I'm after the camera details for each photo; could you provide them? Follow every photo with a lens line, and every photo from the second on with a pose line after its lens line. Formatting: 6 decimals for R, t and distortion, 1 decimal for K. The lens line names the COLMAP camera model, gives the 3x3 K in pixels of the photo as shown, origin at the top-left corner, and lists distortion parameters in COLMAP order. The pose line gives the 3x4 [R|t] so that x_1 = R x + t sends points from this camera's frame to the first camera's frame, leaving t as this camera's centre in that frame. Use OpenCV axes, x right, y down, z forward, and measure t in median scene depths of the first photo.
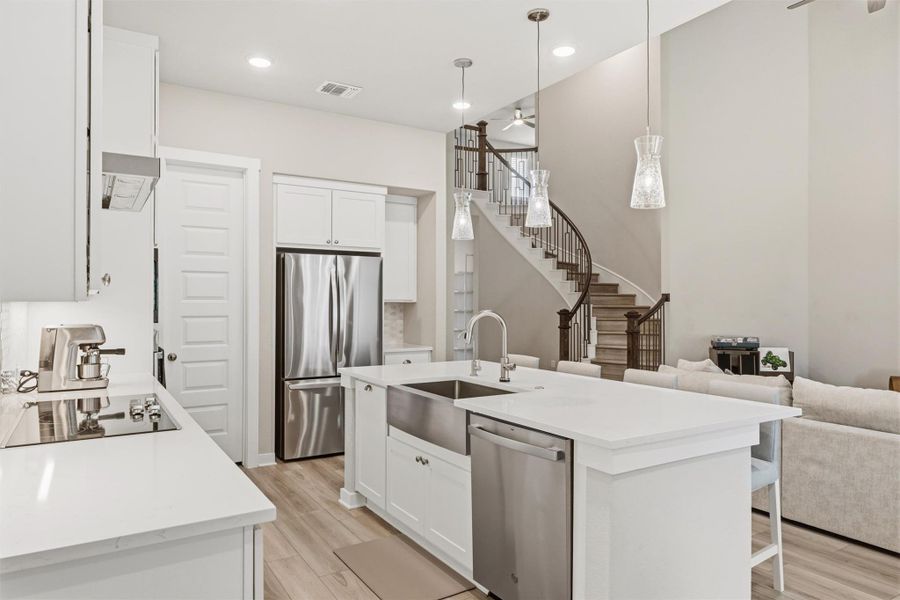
lens RADIAL K [[572.3, 0, 448.4], [0, 572.3, 299.4], [0, 0, 1]] dist [0.003043, 0.000266]
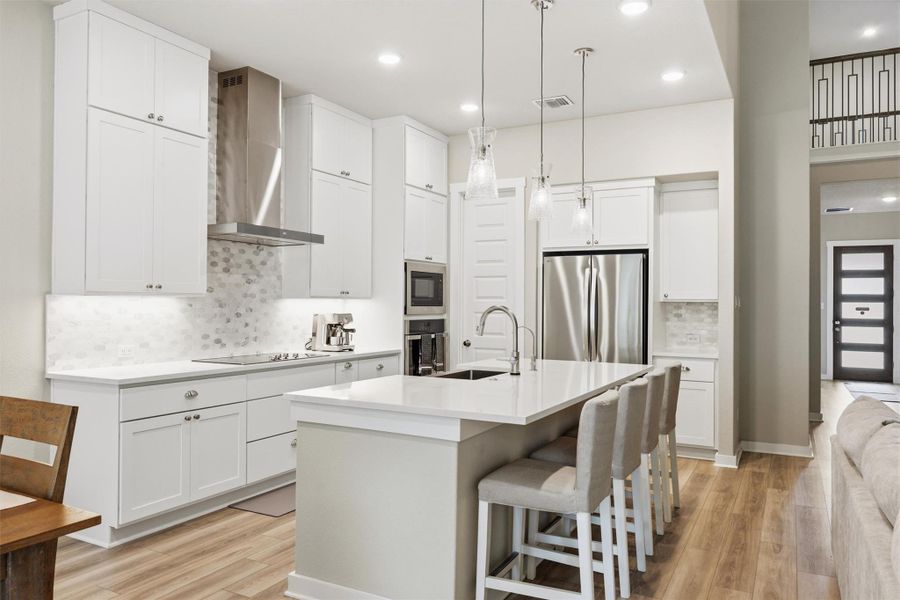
lens RADIAL K [[642.0, 0, 448.8], [0, 642.0, 300.9], [0, 0, 1]] dist [-0.008594, -0.000580]
pose [[0.504686, 0.000336, -0.863303, 0.653591], [-0.003508, 0.999992, -0.001662, 0.006471], [0.863296, 0.003867, 0.504684, 0.199229]]
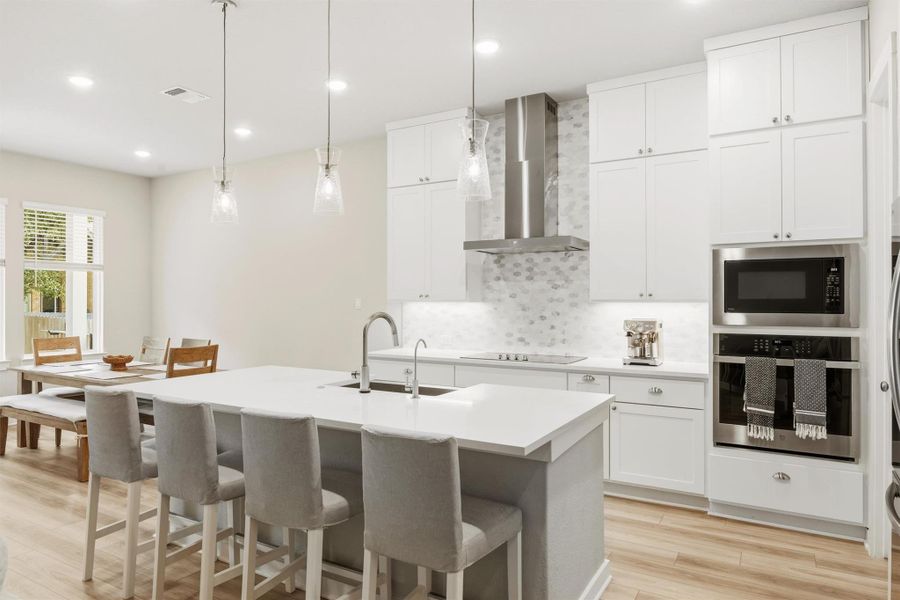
lens RADIAL K [[572.3, 0, 446.8], [0, 572.3, 296.6], [0, 0, 1]] dist [0.003043, 0.000266]
pose [[-0.883631, -0.003357, -0.468173, 0.254580], [0.001305, 0.999953, -0.009635, 0.000906], [0.468183, -0.009124, -0.883584, 1.161689]]
